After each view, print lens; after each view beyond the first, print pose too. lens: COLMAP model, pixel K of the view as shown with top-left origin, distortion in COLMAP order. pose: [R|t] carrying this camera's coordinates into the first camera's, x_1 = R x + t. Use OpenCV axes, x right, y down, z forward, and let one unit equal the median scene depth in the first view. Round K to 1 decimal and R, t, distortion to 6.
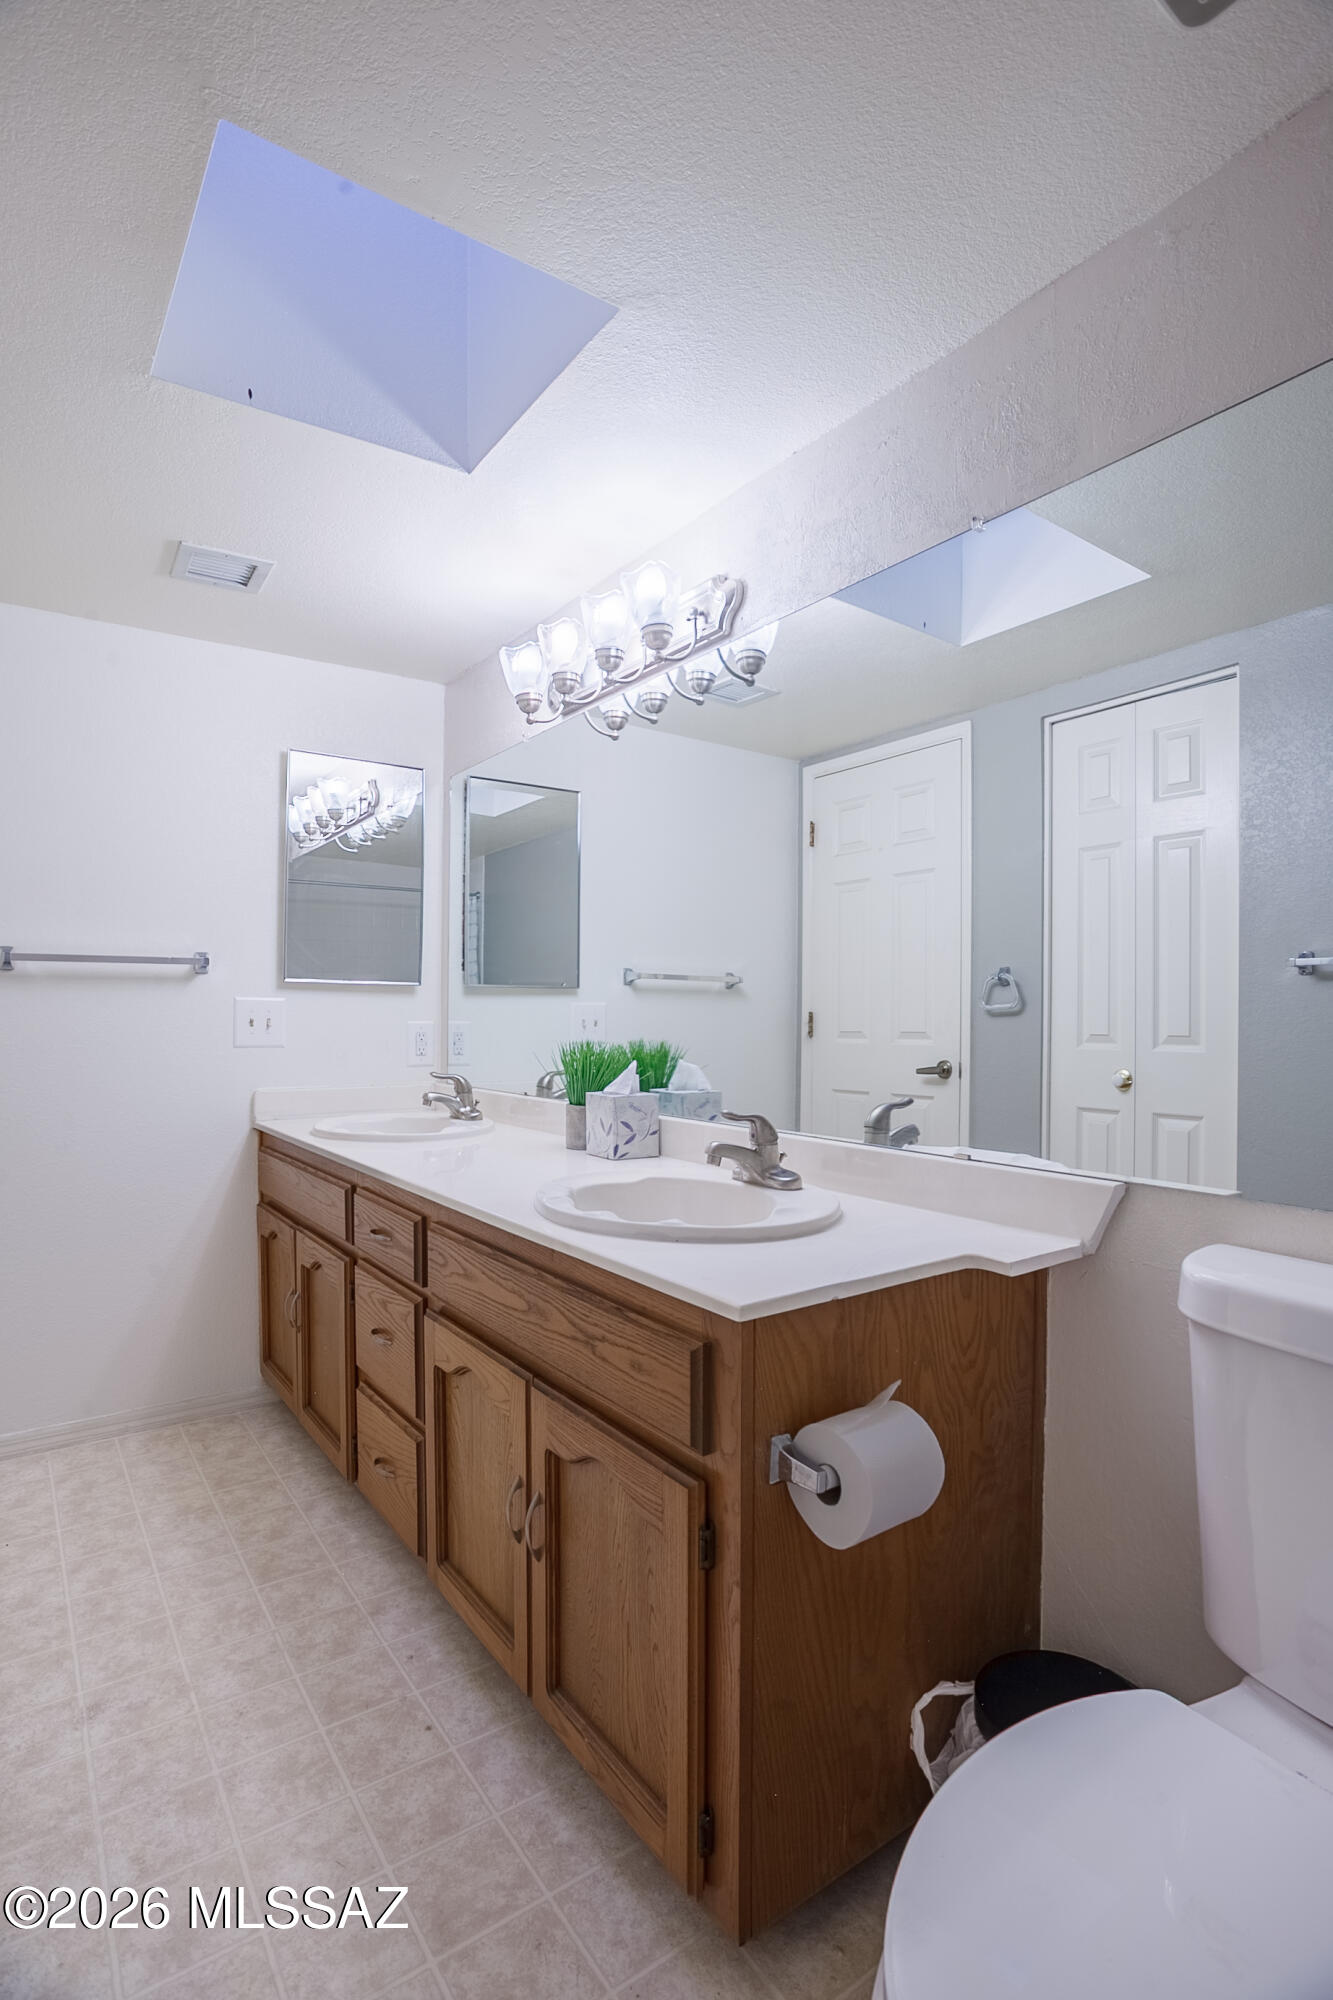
lens RADIAL K [[1035.2, 0, 665.9], [0, 1035.2, 1029.8], [0, 0, 1]] dist [-0.069229, 0.030647]
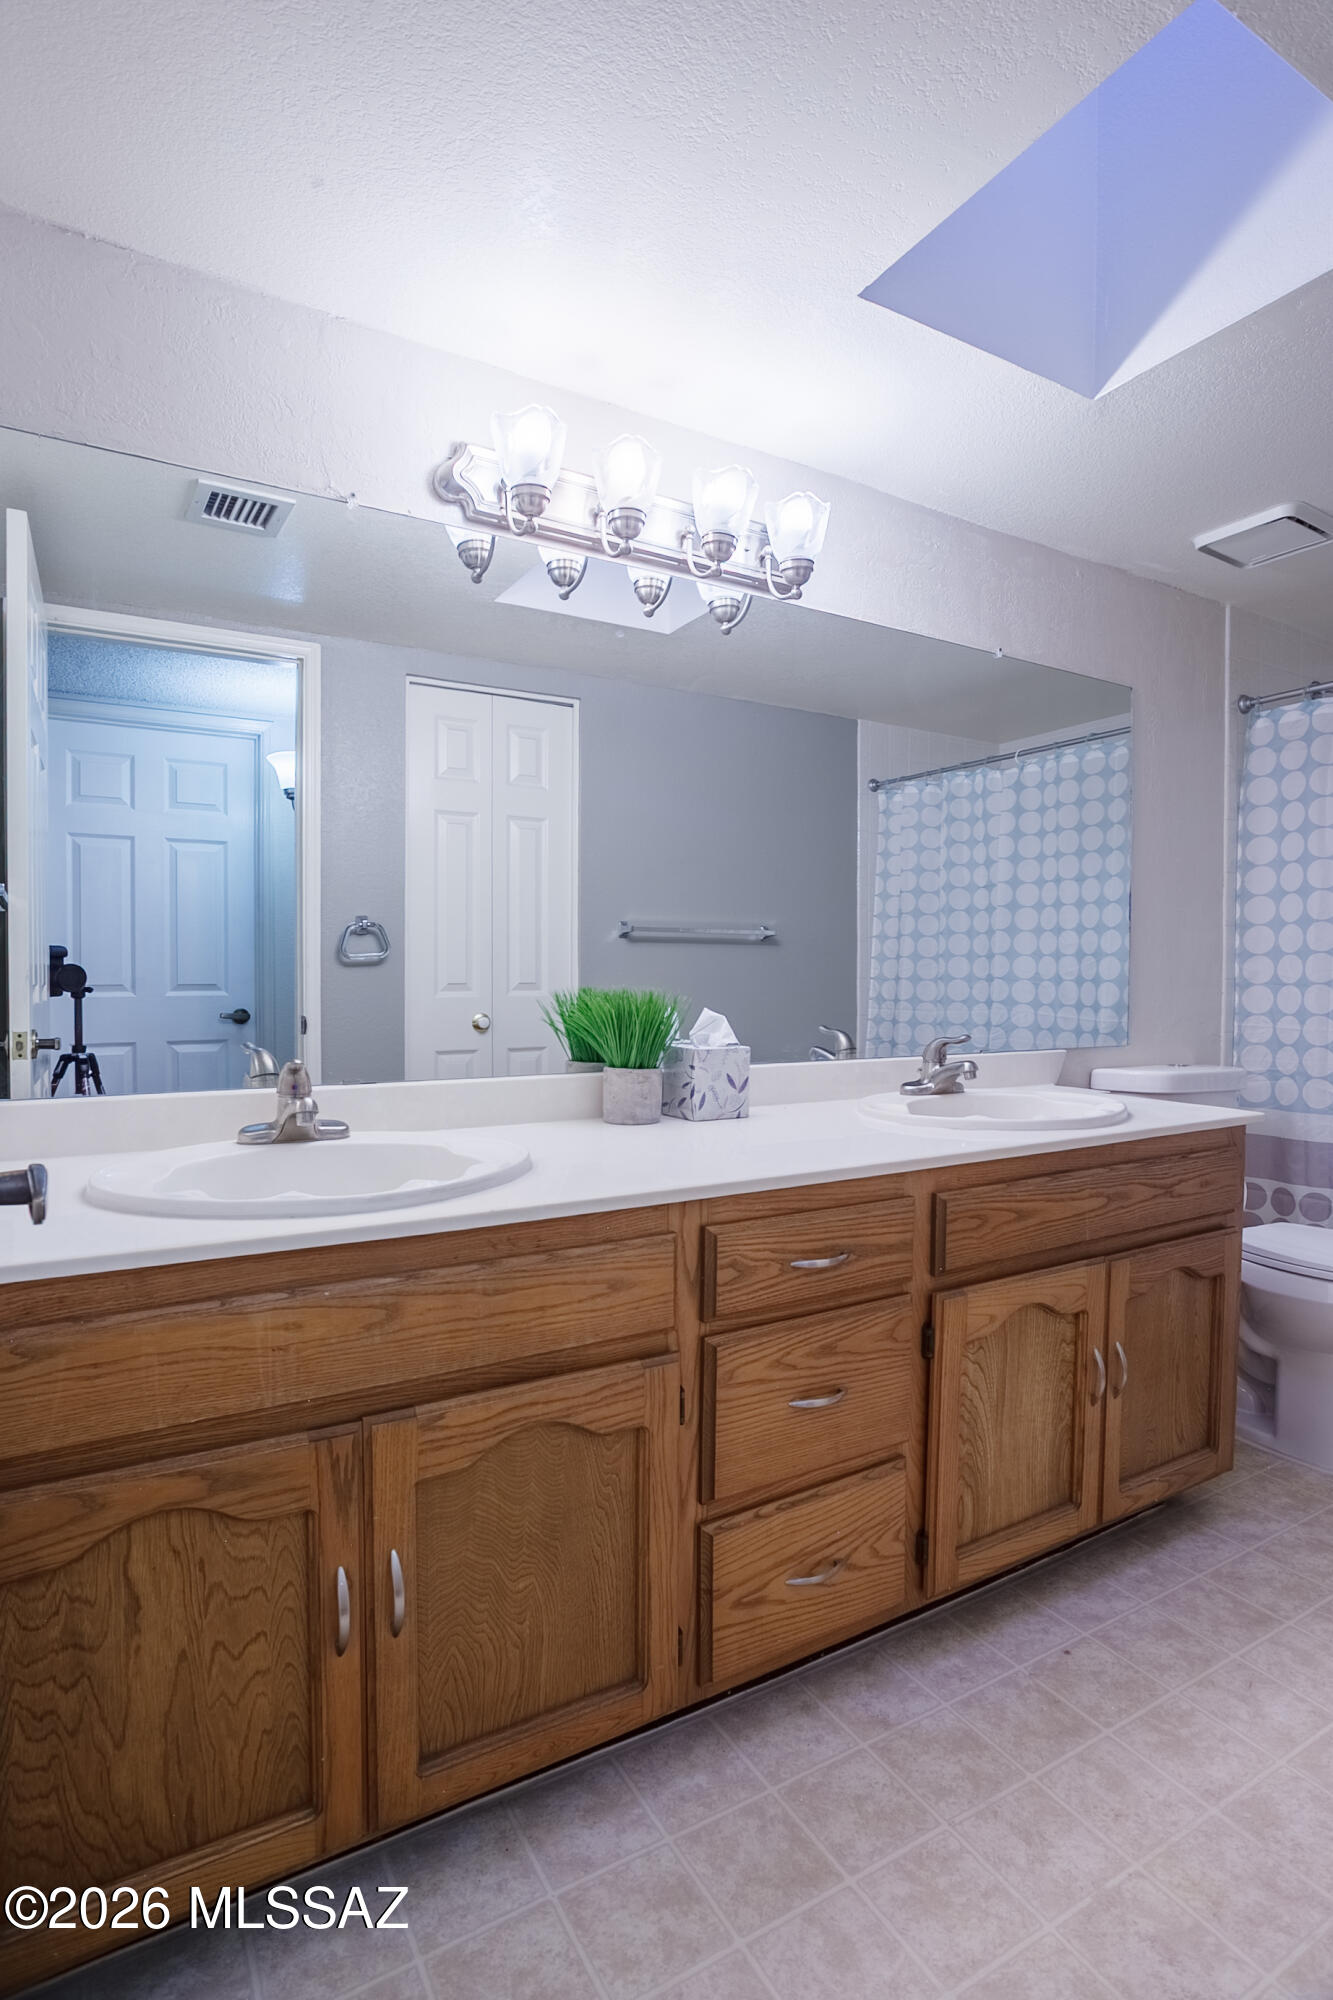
lens RADIAL K [[1000.0, 0, 678.4], [0, 1000.0, 1020.5], [0, 0, 1]] dist [-0.063994, 0.033132]
pose [[0.067951, -0.045361, 0.996657, -0.936542], [0.012577, 0.998925, 0.044607, -0.000495], [-0.997609, 0.009504, 0.068449, 1.009470]]
